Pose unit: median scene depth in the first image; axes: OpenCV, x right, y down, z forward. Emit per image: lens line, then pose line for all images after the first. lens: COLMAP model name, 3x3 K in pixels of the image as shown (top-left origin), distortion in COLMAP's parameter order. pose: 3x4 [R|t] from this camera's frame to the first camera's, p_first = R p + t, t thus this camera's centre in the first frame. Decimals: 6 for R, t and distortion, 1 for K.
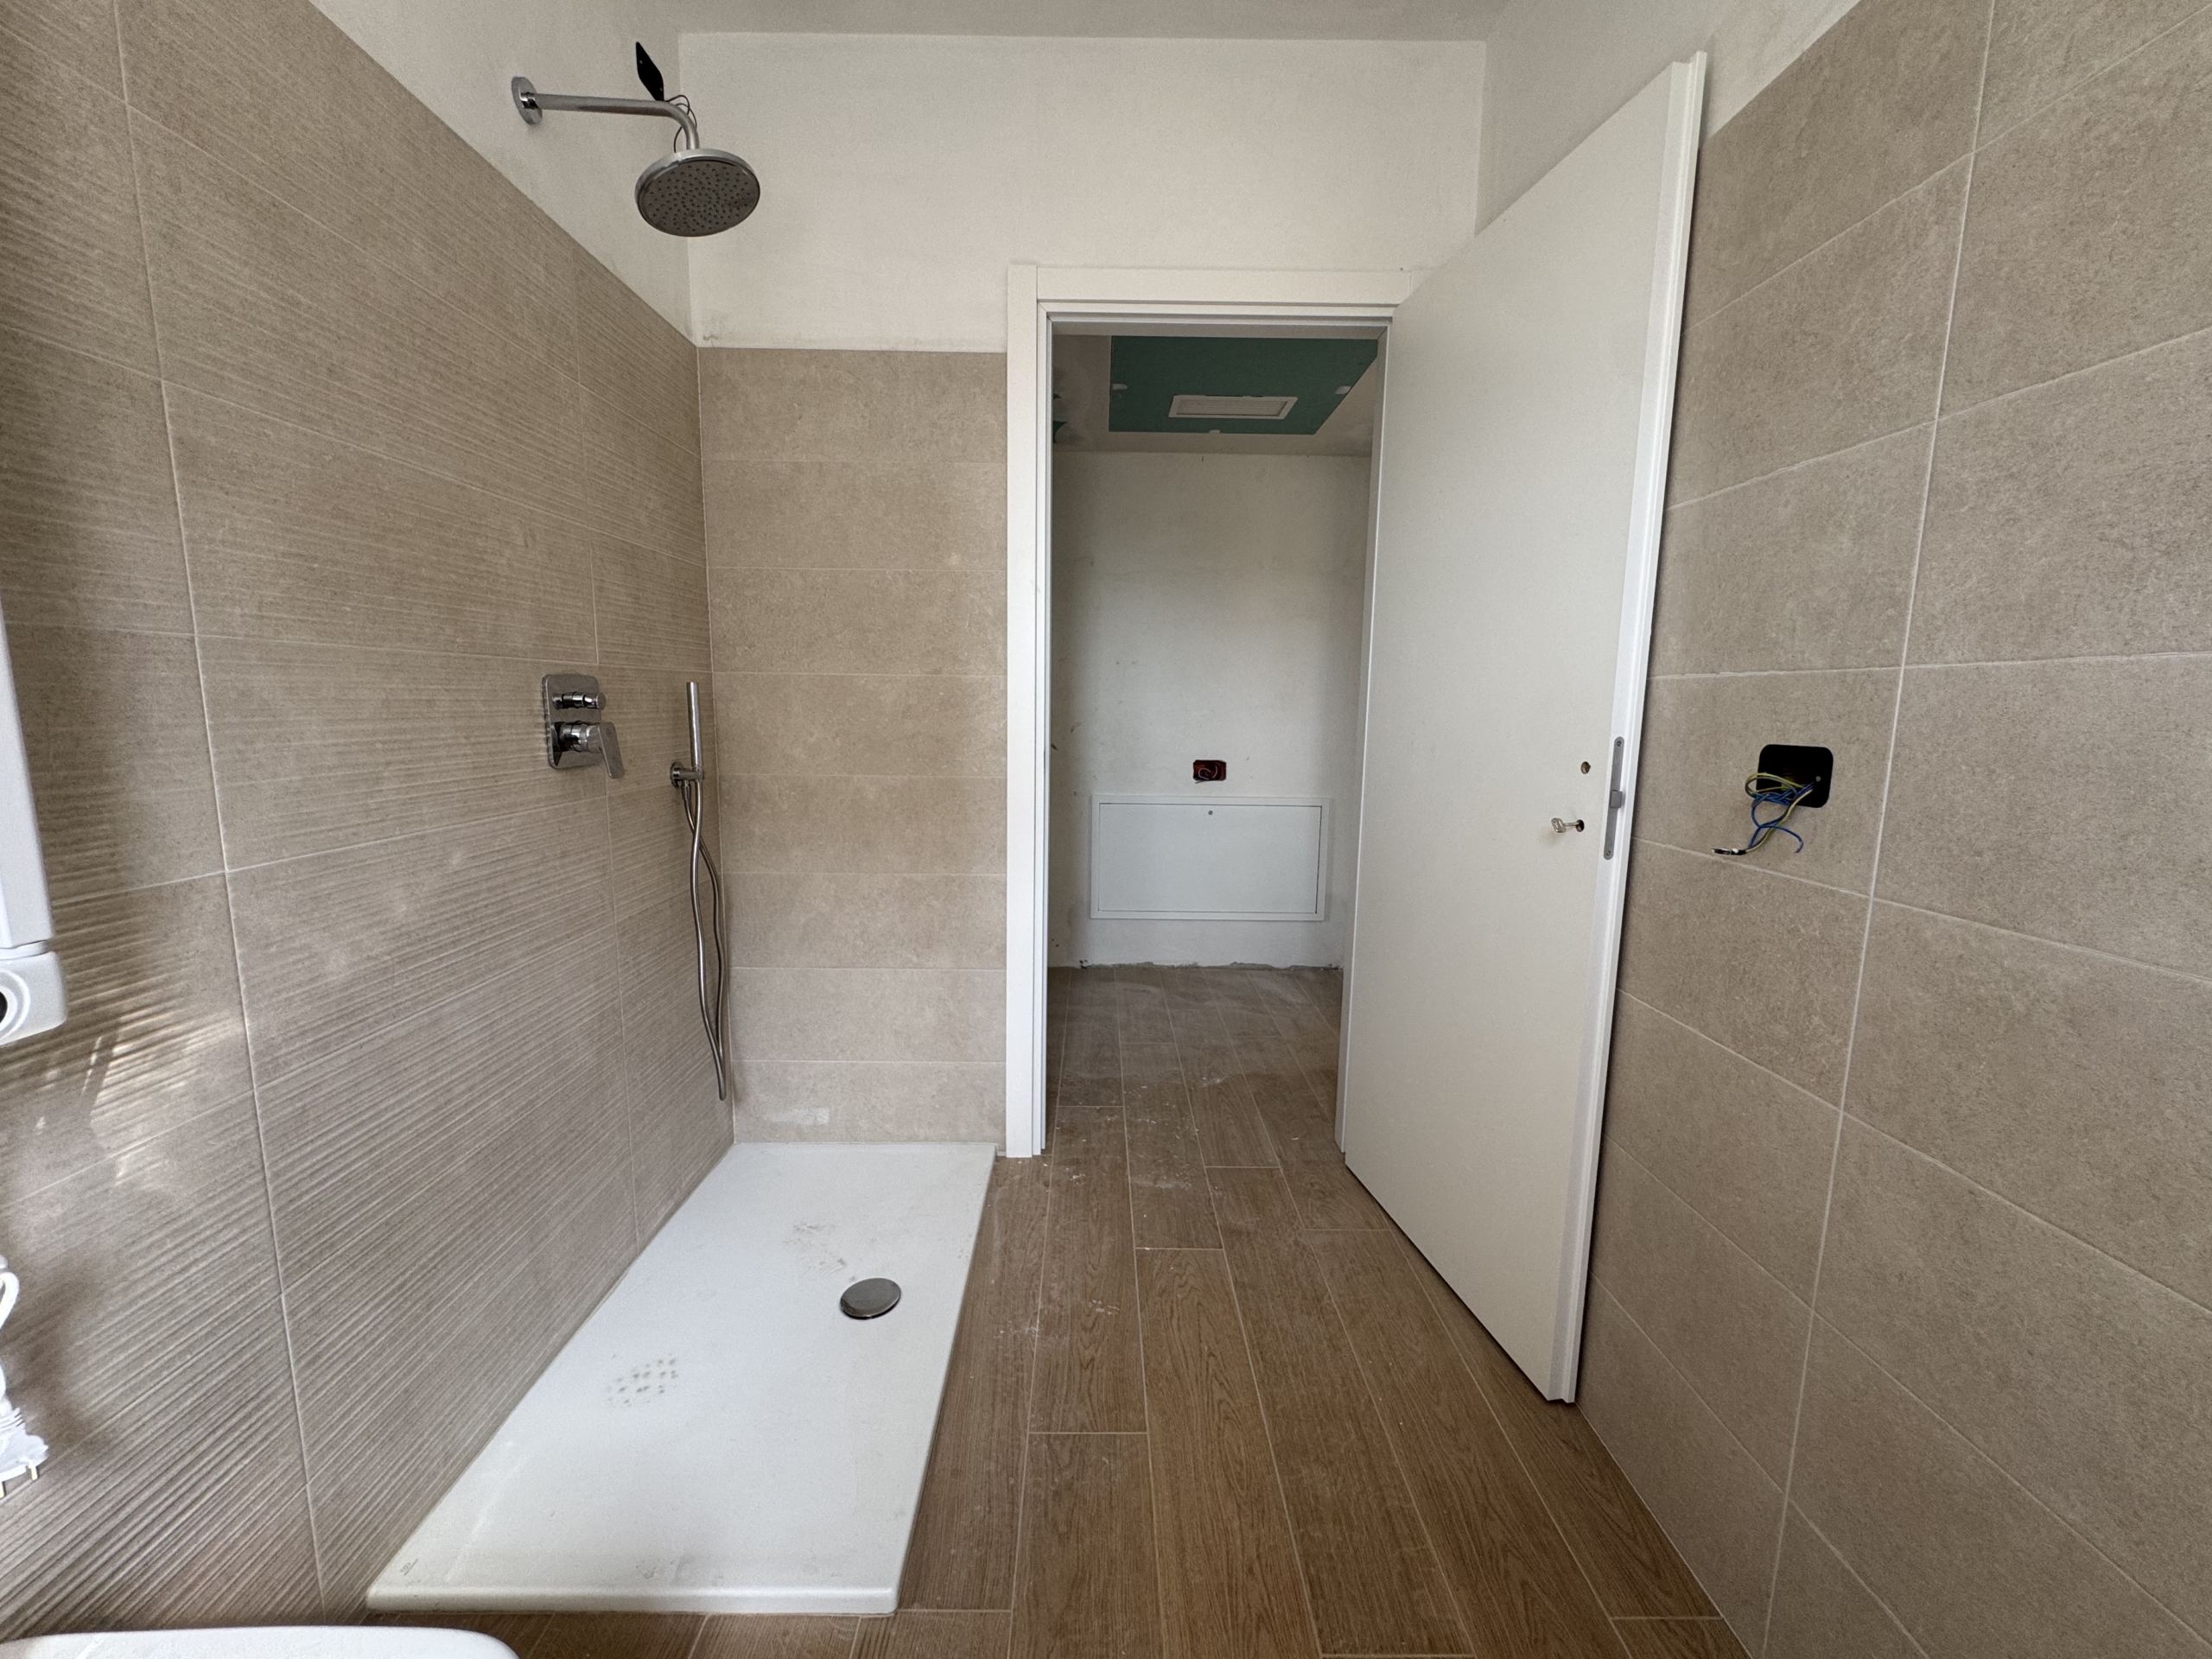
lens RADIAL K [[882.1, 0, 1104.1], [0, 882.1, 827.0], [0, 0, 1]] dist [-0.002340, 0.000708]
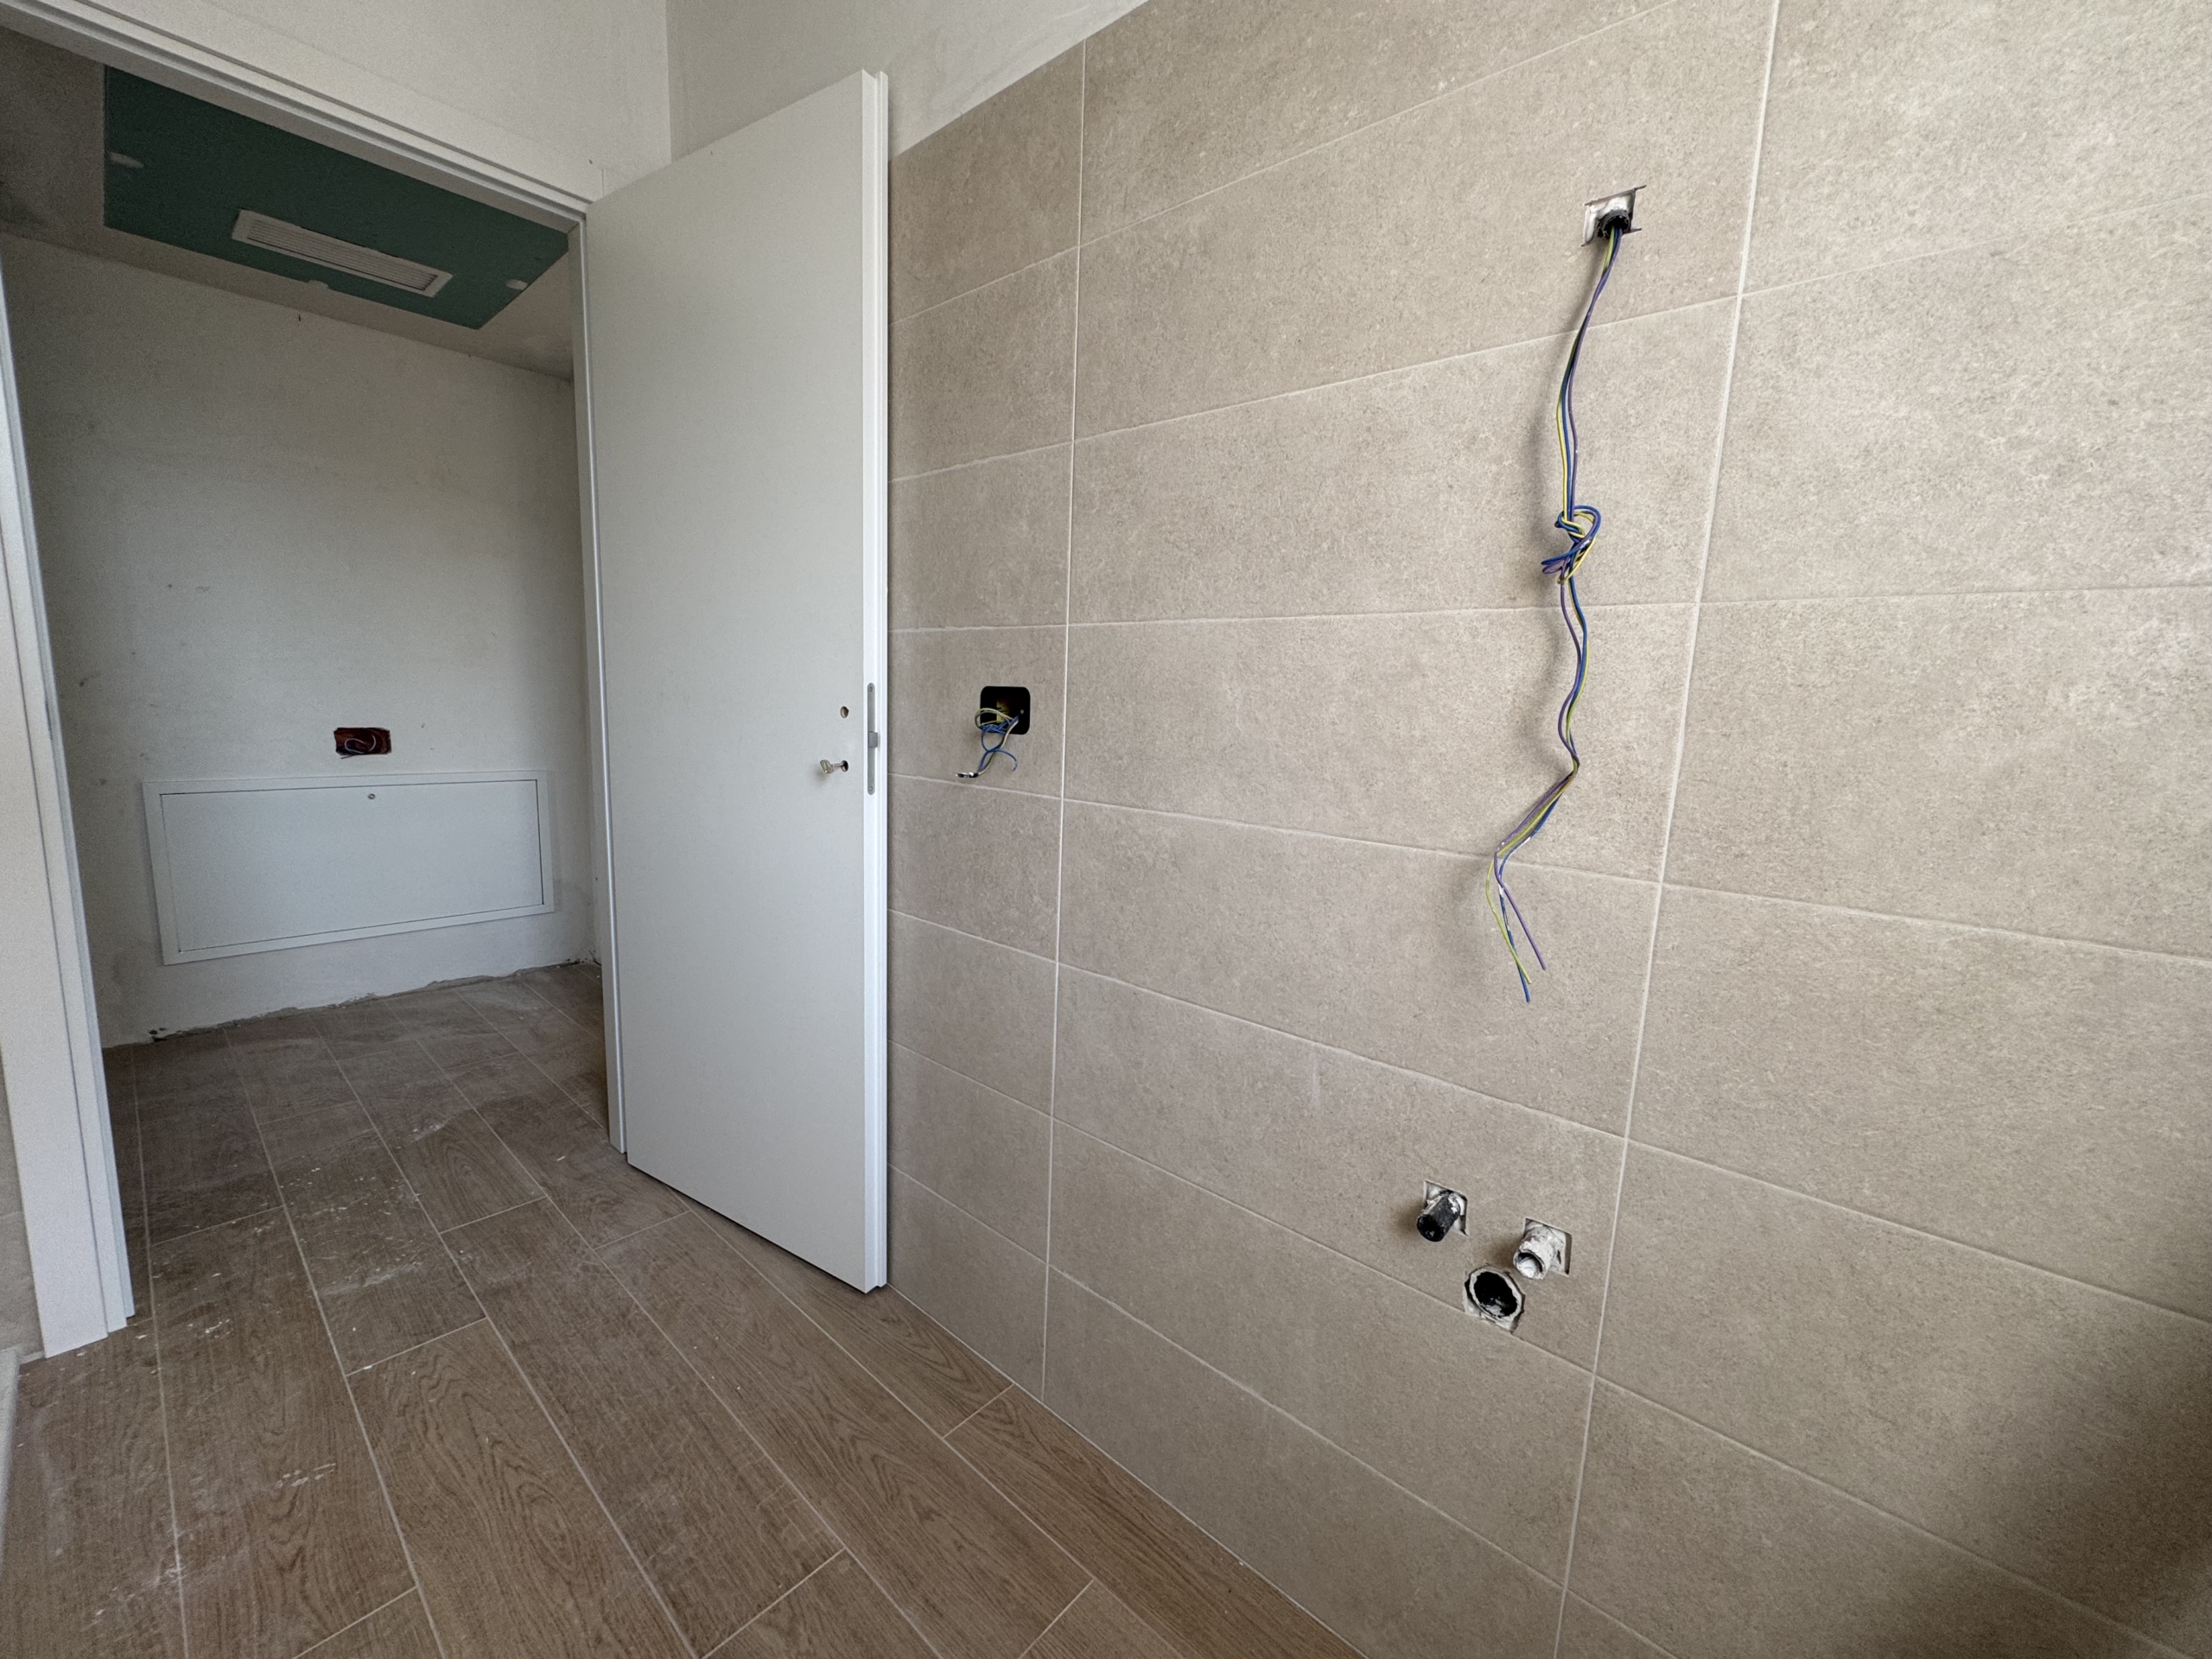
lens RADIAL K [[882.1, 0, 1104.3], [0, 882.1, 826.6], [0, 0, 1]] dist [-0.002340, 0.000708]
pose [[0.670848, -0.096806, 0.735249, -0.056092], [0.076017, 0.995197, 0.061673, 0.034238], [-0.737689, 0.014518, 0.674985, 0.039944]]
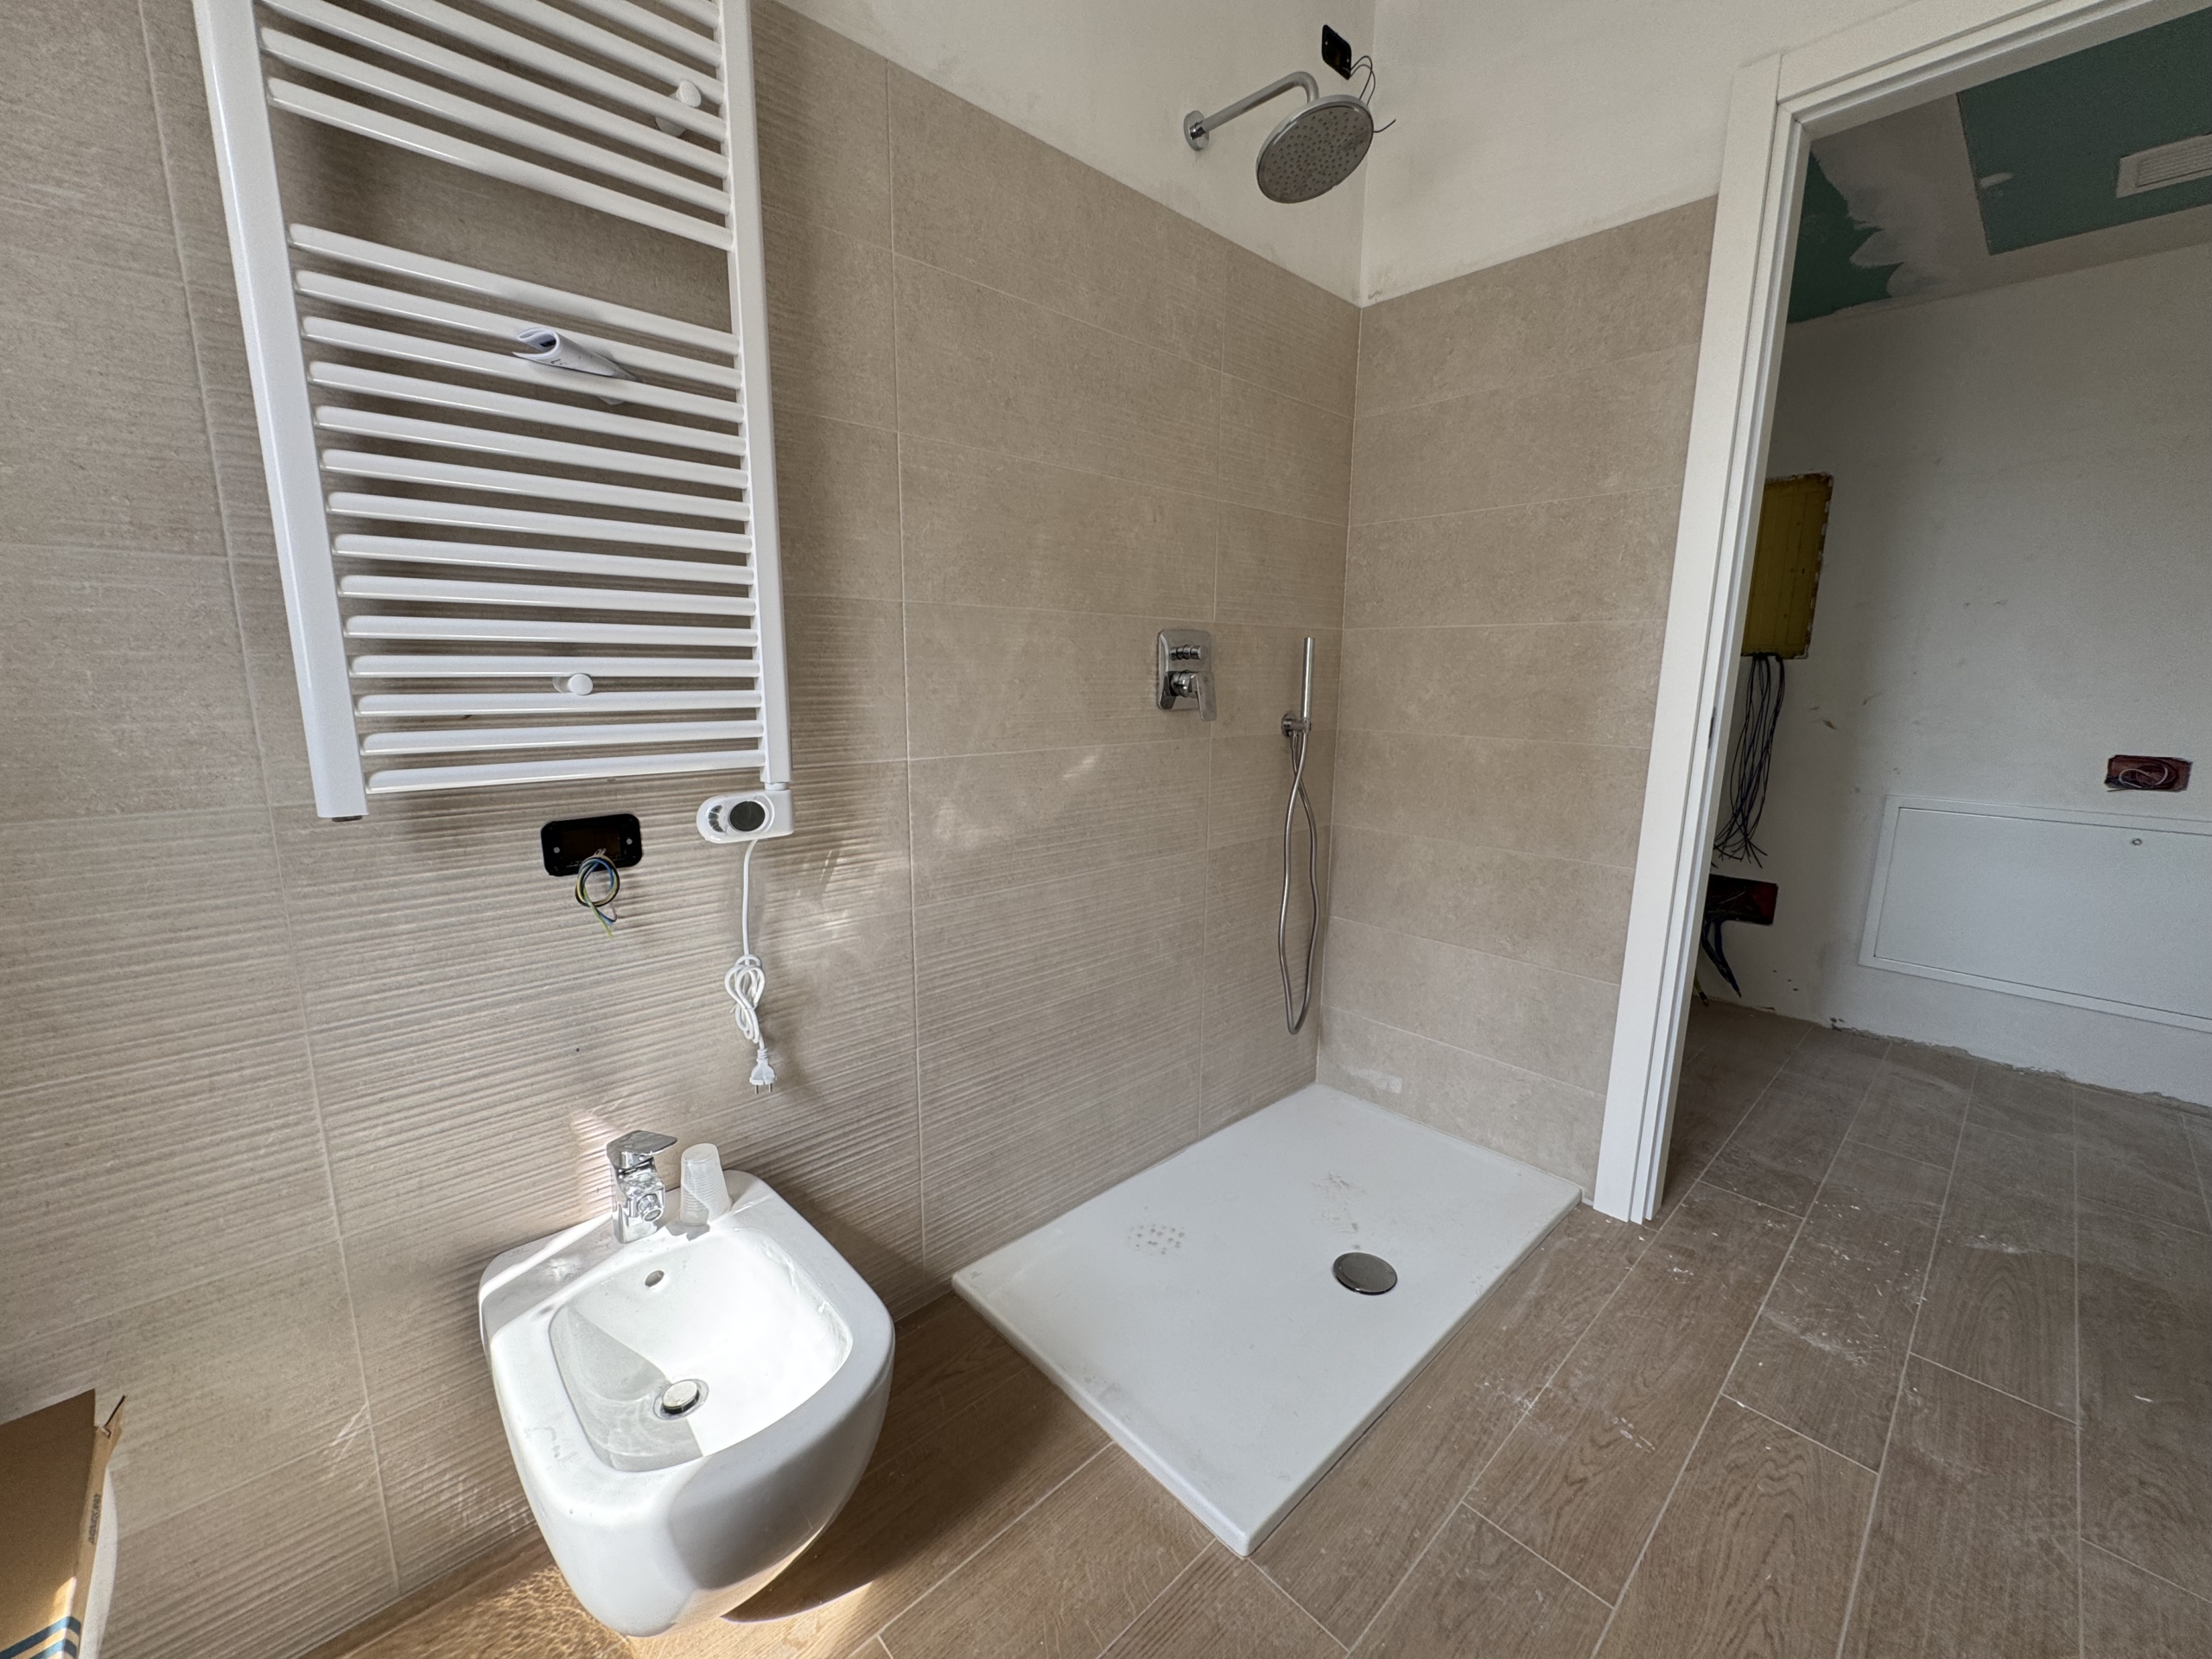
lens RADIAL K [[882.1, 0, 1103.7], [0, 882.1, 827.2], [0, 0, 1]] dist [-0.002340, 0.000708]
pose [[0.672384, 0.124613, -0.729638, 0.256324], [-0.105372, 0.991802, 0.072284, 0.015647], [0.732664, 0.028281, 0.680003, 0.168419]]
